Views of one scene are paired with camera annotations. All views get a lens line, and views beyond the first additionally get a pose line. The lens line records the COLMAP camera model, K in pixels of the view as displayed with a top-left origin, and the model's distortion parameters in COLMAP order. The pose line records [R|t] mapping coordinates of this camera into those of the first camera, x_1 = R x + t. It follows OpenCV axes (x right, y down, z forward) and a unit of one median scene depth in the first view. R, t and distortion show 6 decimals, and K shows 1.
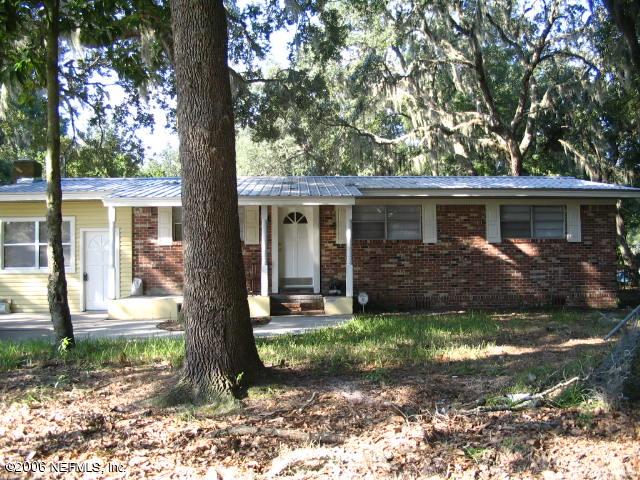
lens RADIAL K [[660.8, 0, 320.0], [0, 660.8, 239.5], [0, 0, 1]] dist [-0.008869, 0.000000]
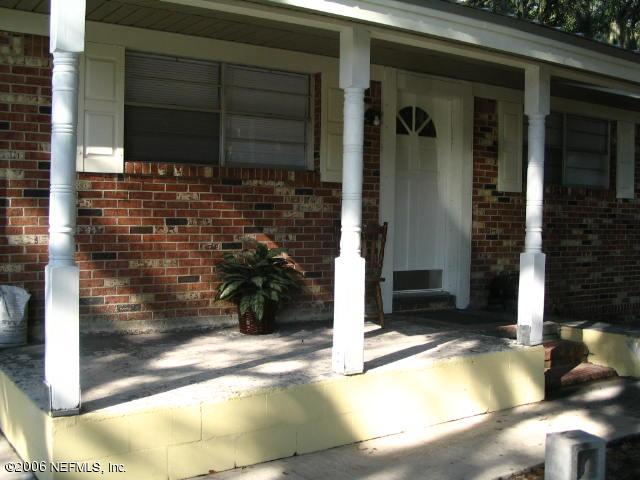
lens RADIAL K [[797.4, 0, 320.0], [0, 797.4, 240.1], [0, 0, 1]] dist [-0.000199, 0.000000]
pose [[0.752225, 0.005188, 0.658886, -0.402718], [-0.041432, 0.998363, 0.039441, 0.022388], [-0.657602, -0.056967, 0.751208, 0.685196]]
